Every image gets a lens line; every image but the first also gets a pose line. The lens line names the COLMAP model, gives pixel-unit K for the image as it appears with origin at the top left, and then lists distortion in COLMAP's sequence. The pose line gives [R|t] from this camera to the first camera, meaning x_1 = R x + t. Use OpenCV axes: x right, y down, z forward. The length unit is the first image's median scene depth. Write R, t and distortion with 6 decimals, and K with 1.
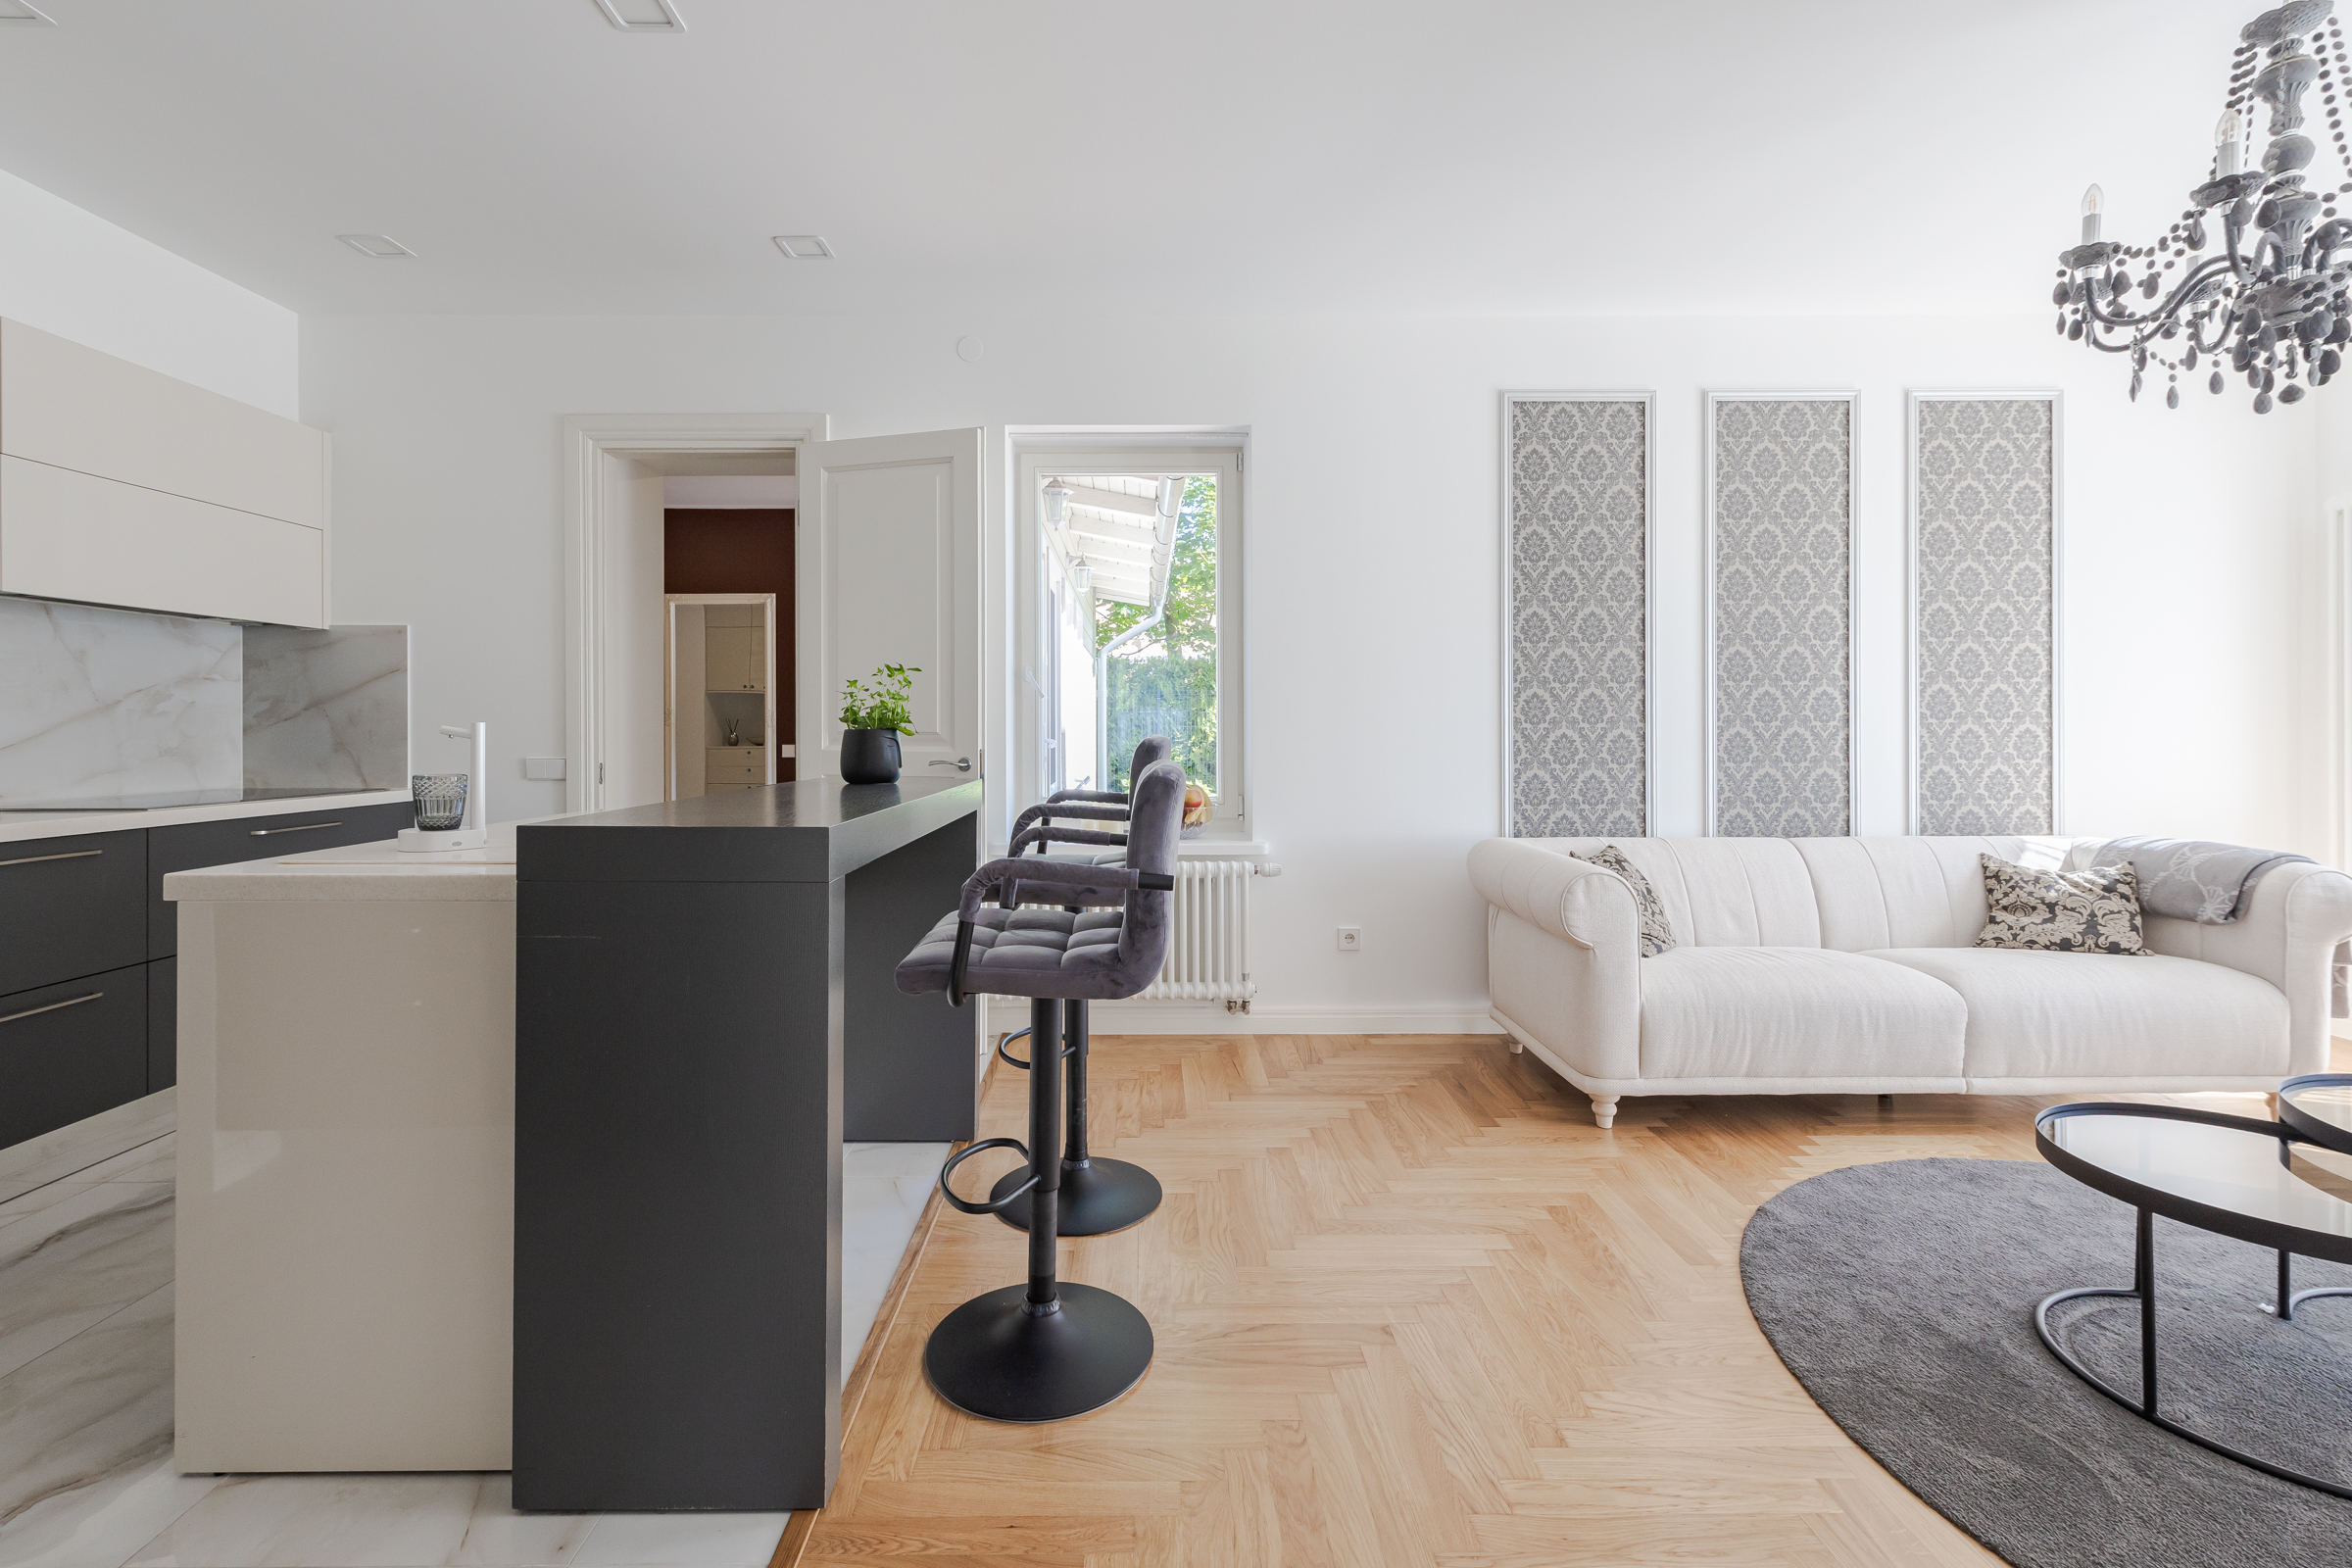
lens RADIAL K [[1021.7, 0, 1168.8], [0, 1021.7, 728.9], [0, 0, 1]] dist [0.002359, -0.000111]
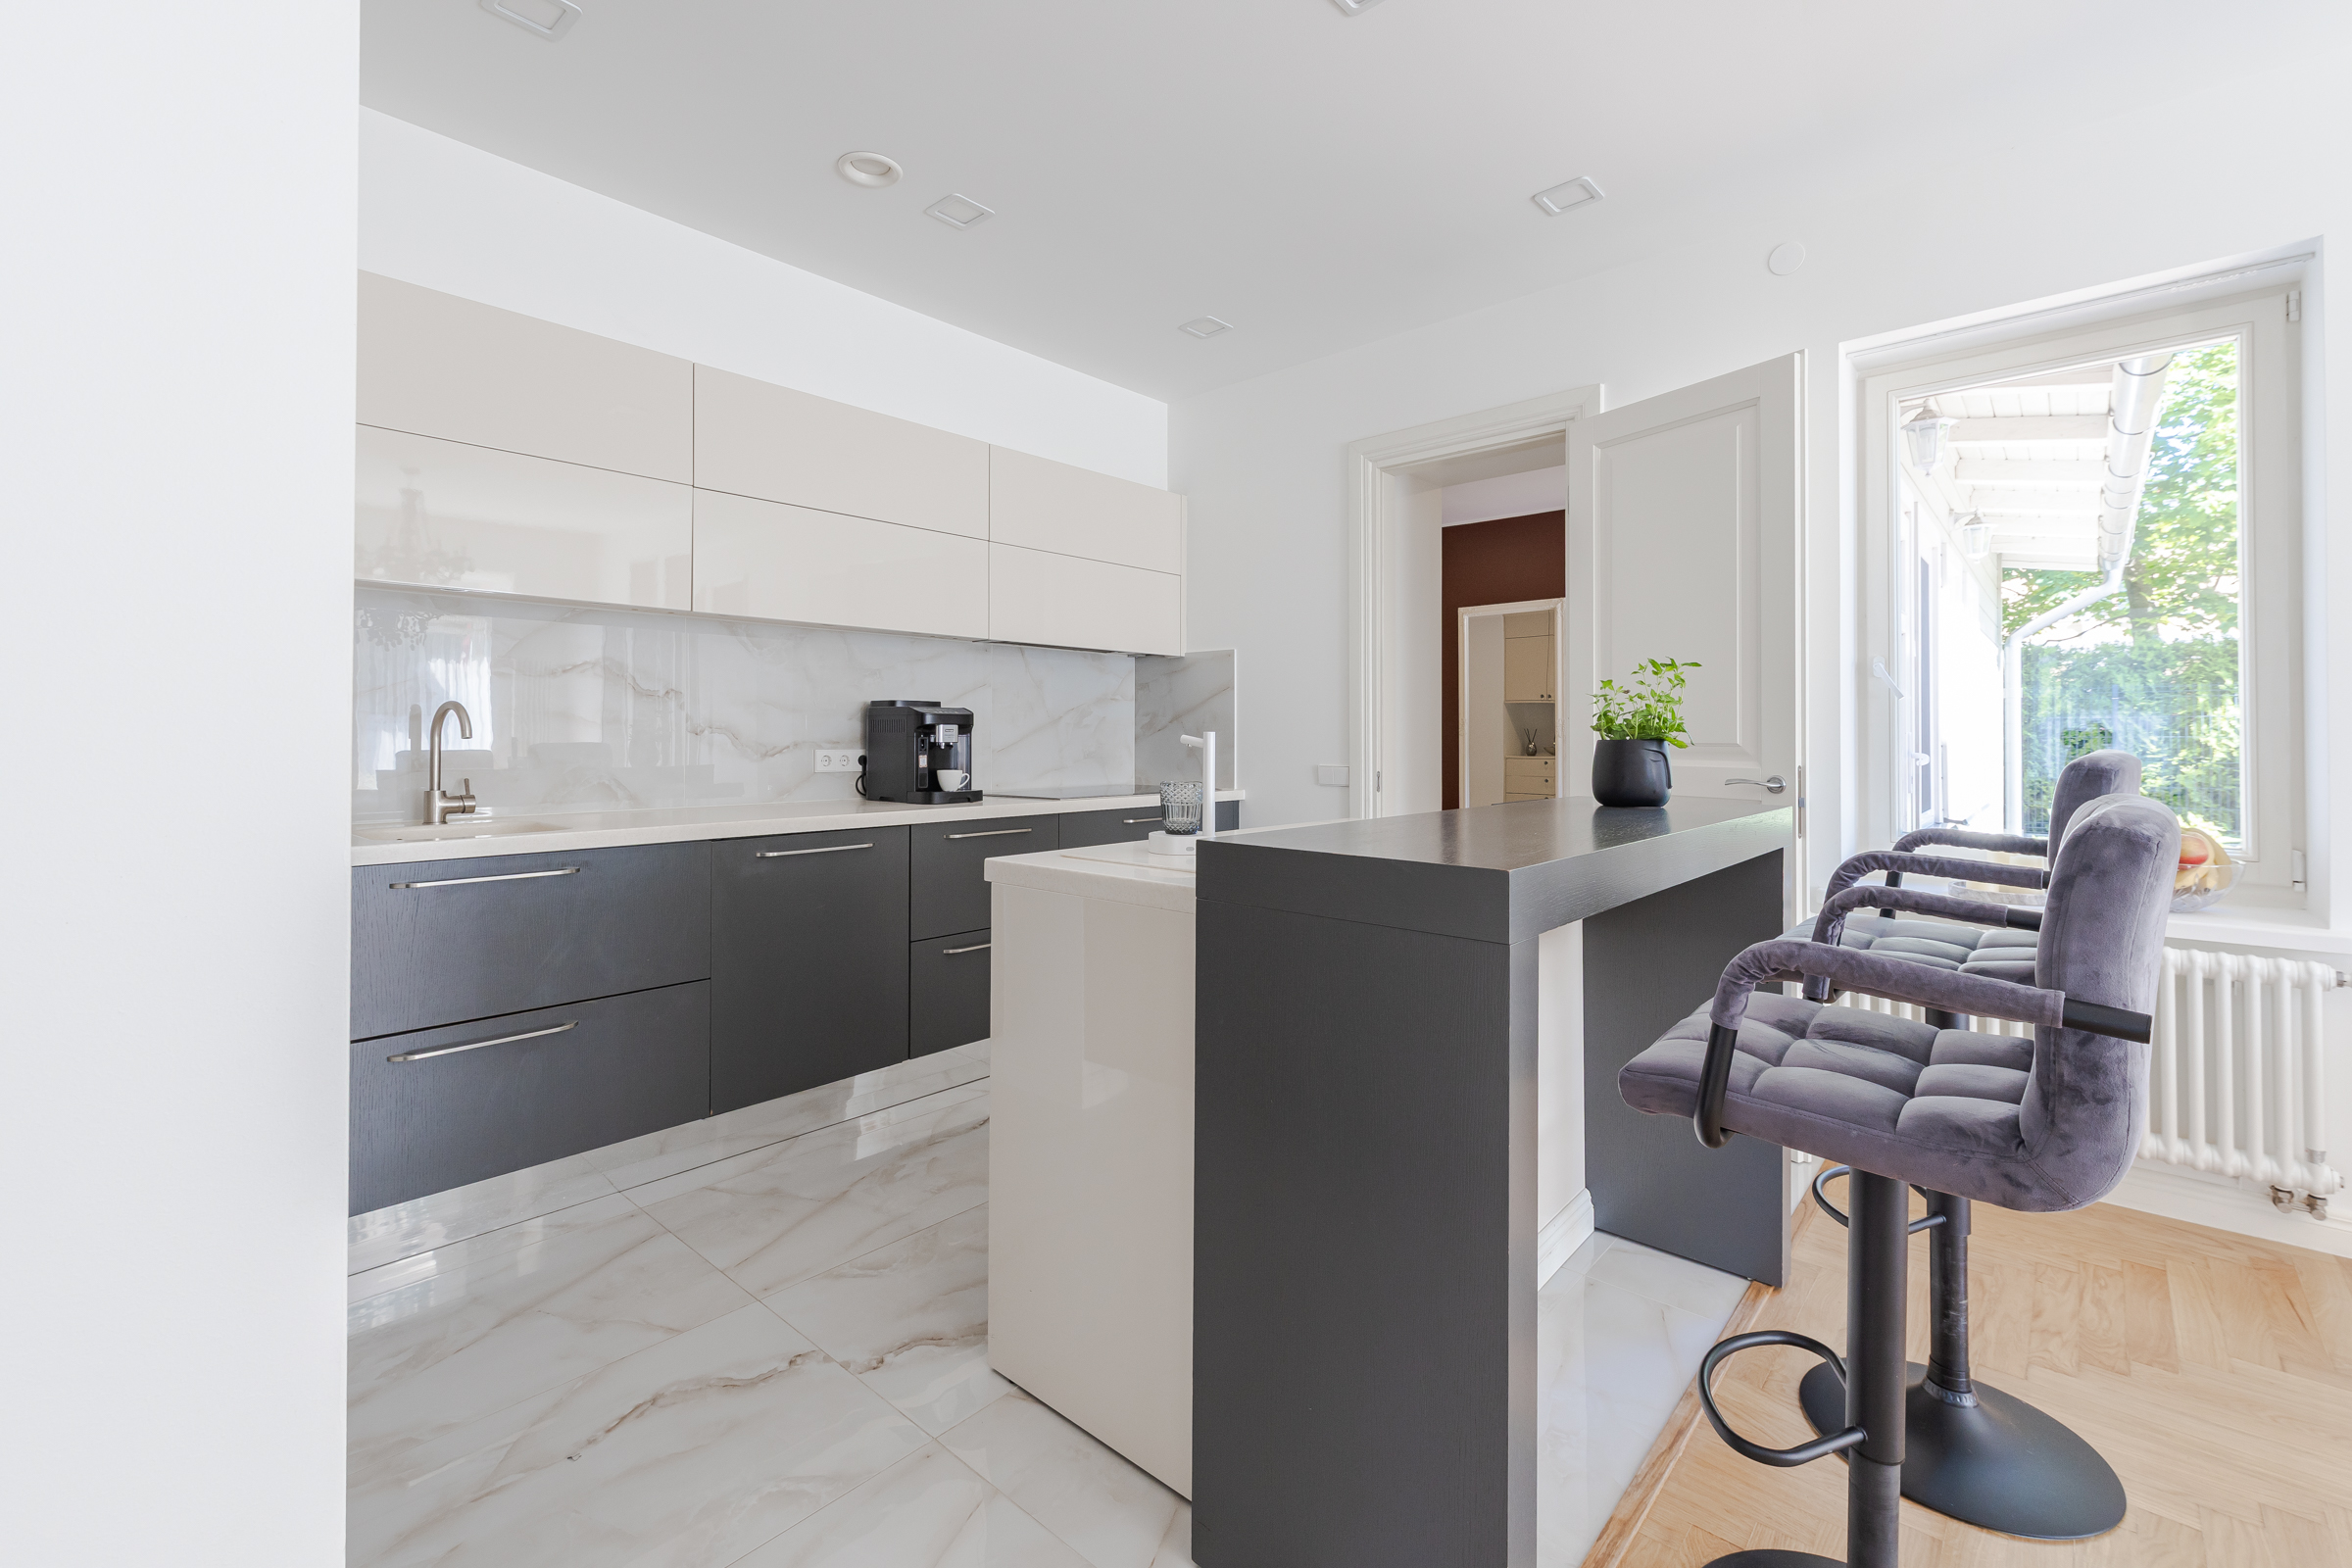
lens RADIAL K [[1021.7, 0, 1168.8], [0, 1021.7, 728.9], [0, 0, 1]] dist [0.002359, -0.000111]
pose [[0.727285, -0.004013, -0.686324, -0.000476], [-0.002734, 0.999958, -0.008744, -0.000199], [0.686331, 0.008236, 0.727243, 0.122421]]
